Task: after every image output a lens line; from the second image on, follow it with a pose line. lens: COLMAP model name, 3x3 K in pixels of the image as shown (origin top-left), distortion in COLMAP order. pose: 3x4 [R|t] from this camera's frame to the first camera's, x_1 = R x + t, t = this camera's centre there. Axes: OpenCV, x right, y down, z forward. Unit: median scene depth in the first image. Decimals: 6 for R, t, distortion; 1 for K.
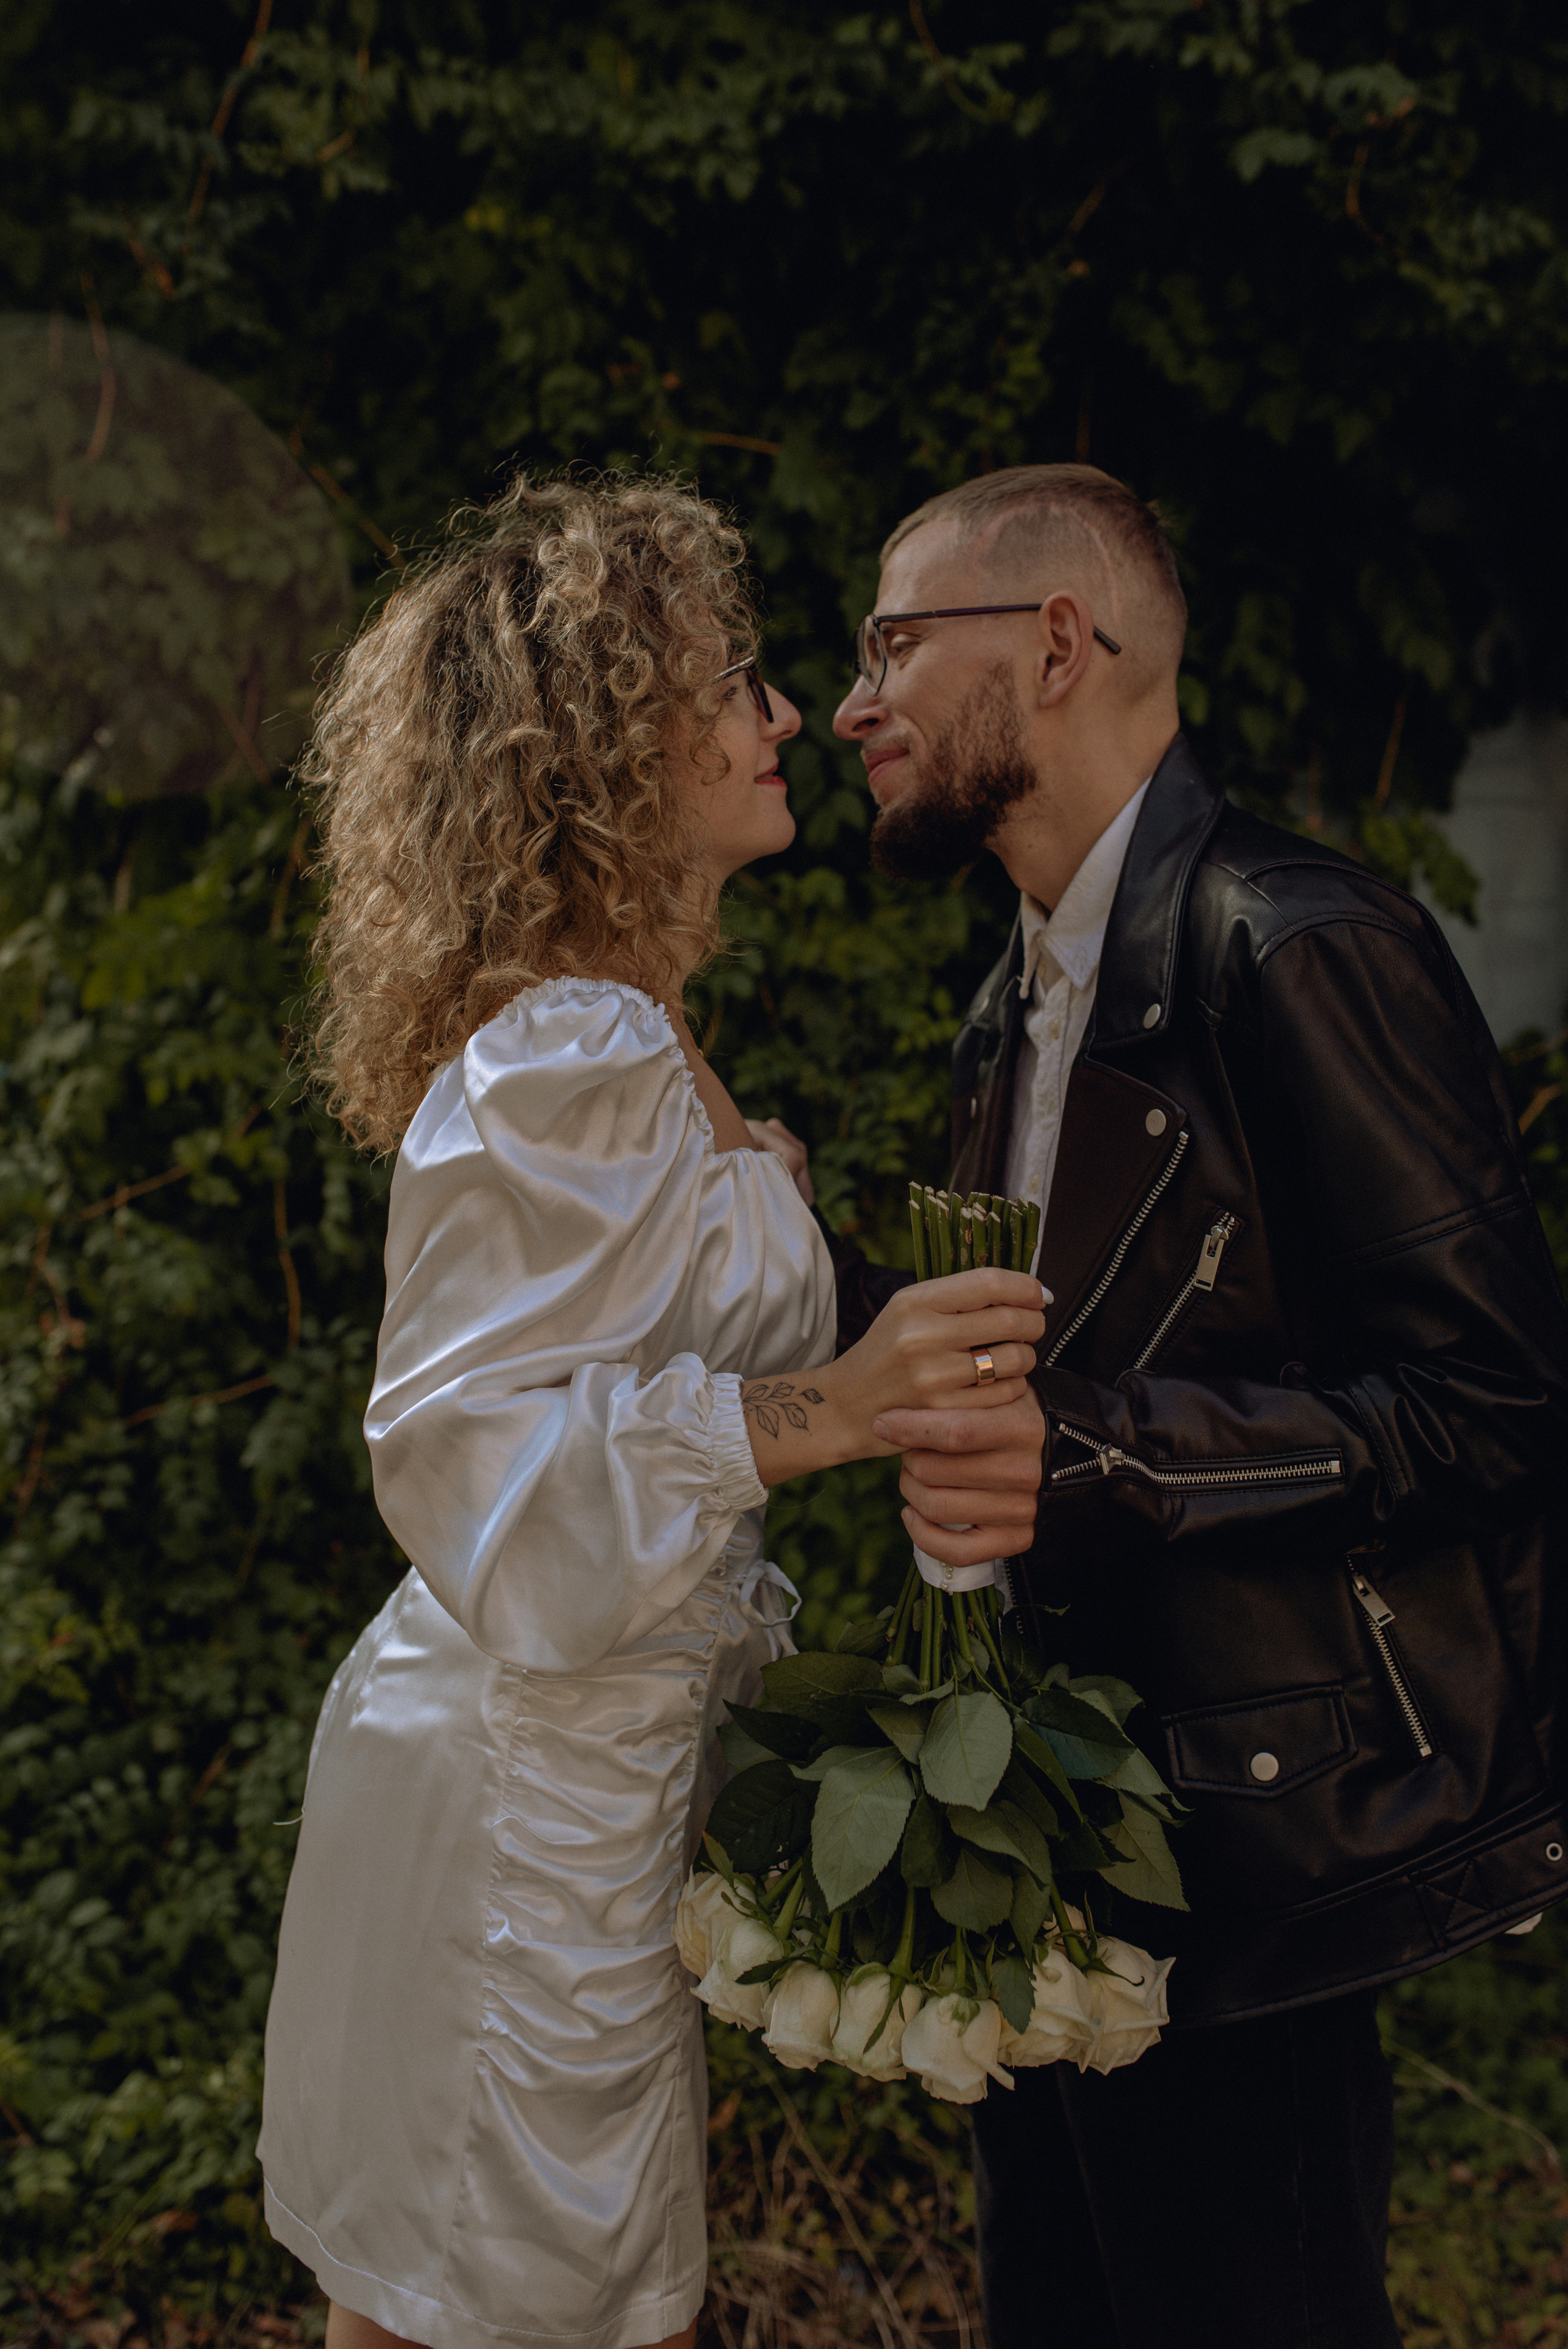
lens RADIAL K [[2369.3, 0, 776.6], [0, 2369.3, 1132.2], [0, 0, 1]] dist [-0.023954, -0.020179]
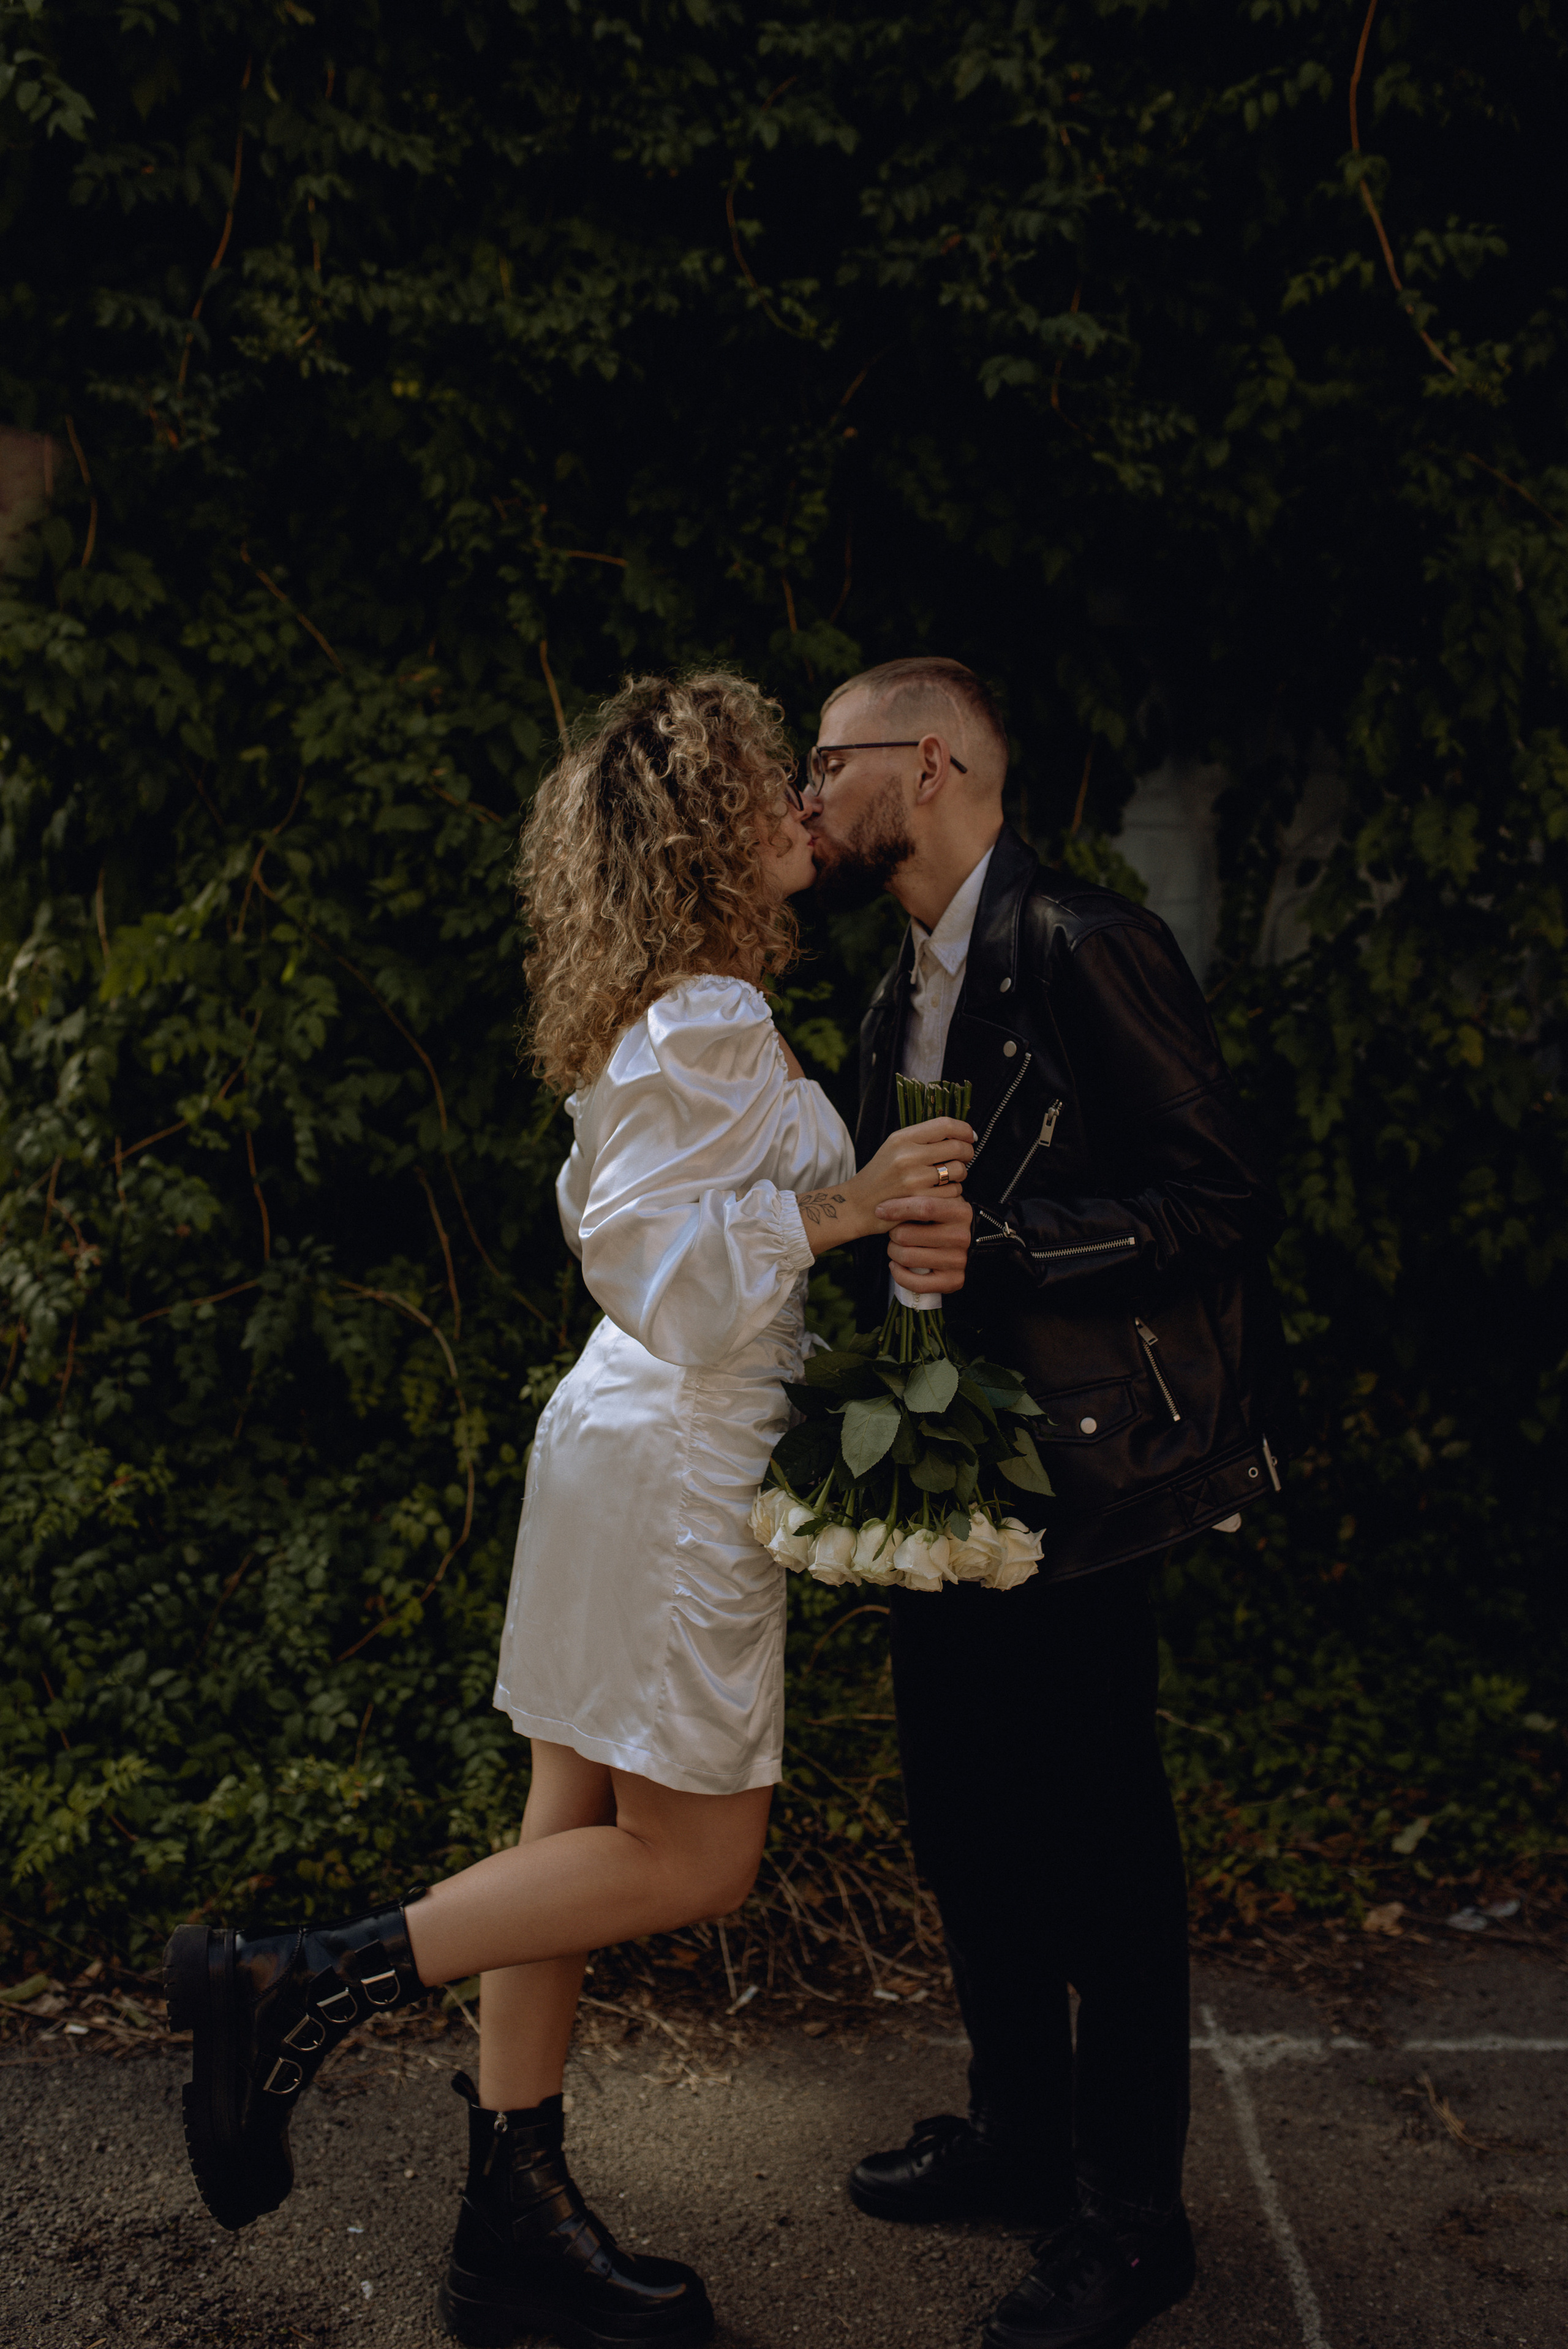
lens RADIAL K [[2259.2, 0, 770.5], [0, 2259.2, 1181.7], [0, 0, 1]] dist [0.000554, 0.002624]
pose [[0.989803, -0.029018, 0.139459, -0.120923], [0.024437, 0.999108, 0.034453, 0.014810], [-0.140334, -0.030694, 0.989628, -0.306915]]
